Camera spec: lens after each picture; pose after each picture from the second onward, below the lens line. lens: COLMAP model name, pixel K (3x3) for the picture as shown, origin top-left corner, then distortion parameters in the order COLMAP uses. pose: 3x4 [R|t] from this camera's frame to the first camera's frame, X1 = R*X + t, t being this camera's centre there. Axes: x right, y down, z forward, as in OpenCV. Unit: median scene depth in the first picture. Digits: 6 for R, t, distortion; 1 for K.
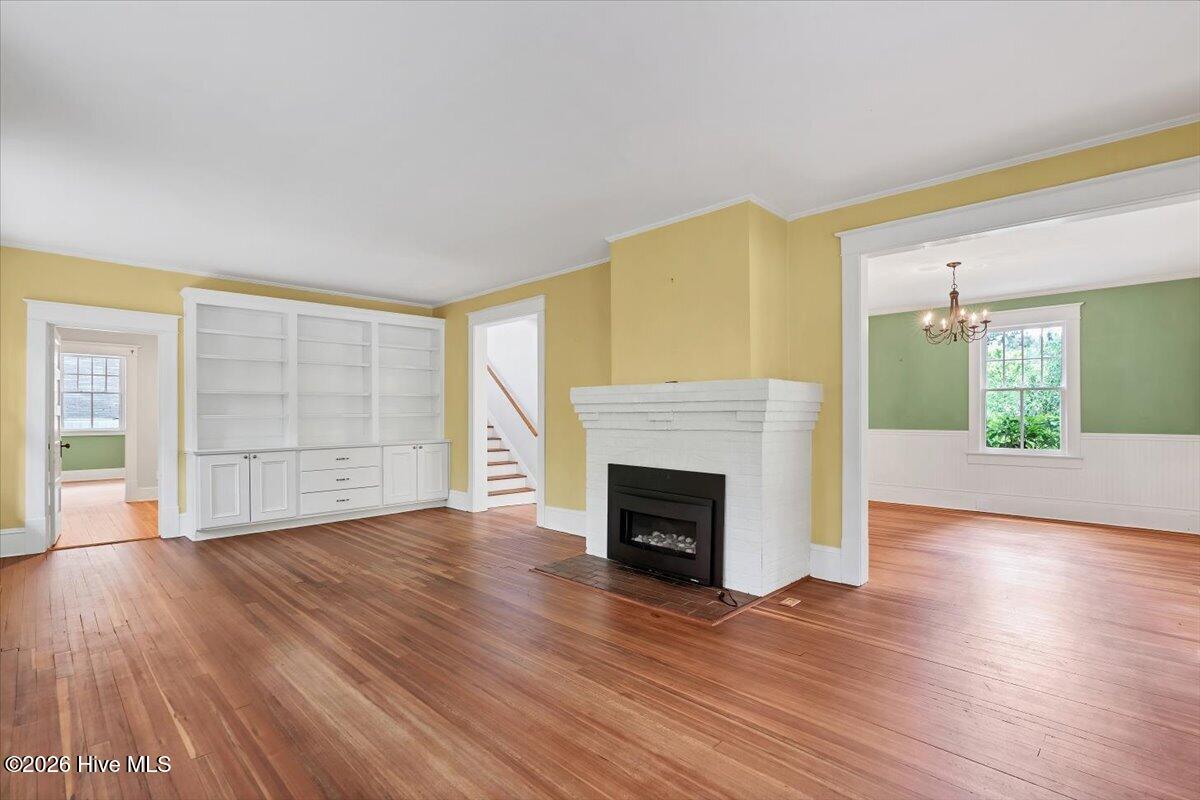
lens RADIAL K [[558.8, 0, 600.3], [0, 558.8, 411.5], [0, 0, 1]] dist [0.000480, 0.000041]
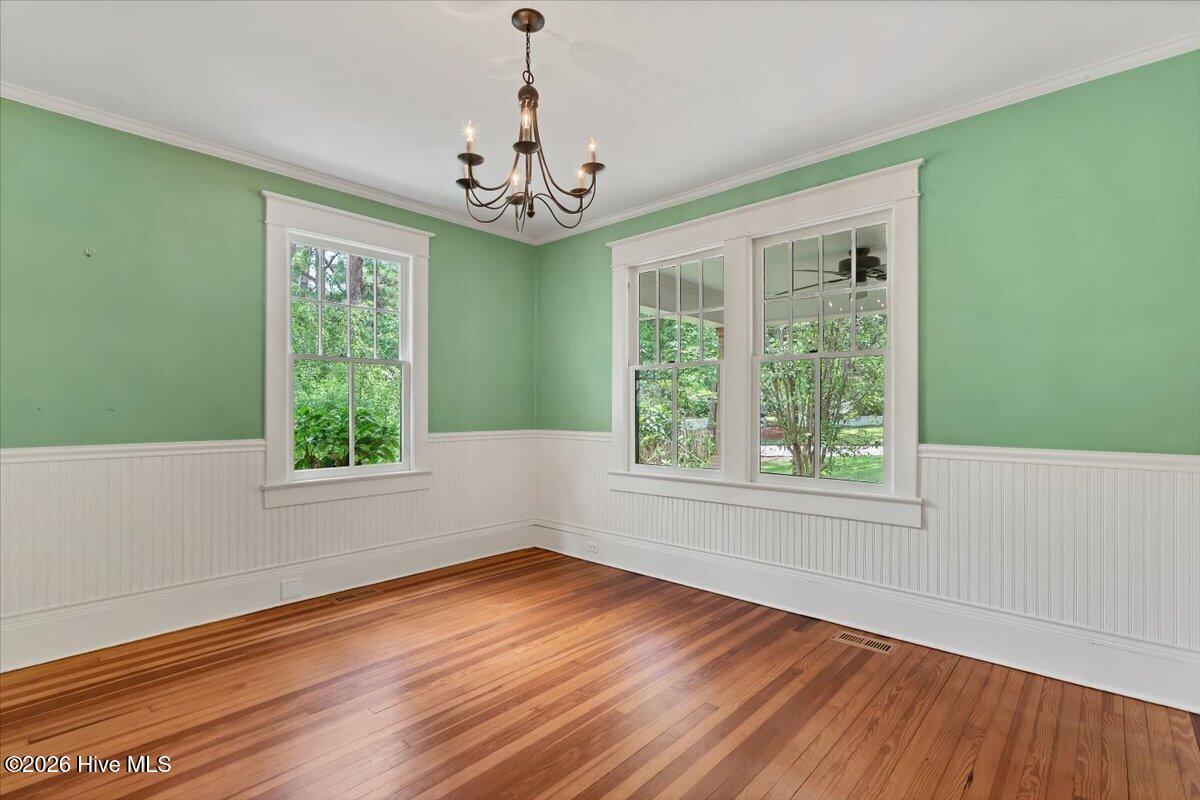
lens RADIAL K [[558.8, 0, 600.3], [0, 558.8, 411.5], [0, 0, 1]] dist [0.000480, 0.000041]
pose [[-0.035400, -0.001488, 0.999372, 0.191863], [-0.004453, 0.999989, 0.001331, 0.010148], [-0.999363, -0.004403, -0.035407, 0.781558]]
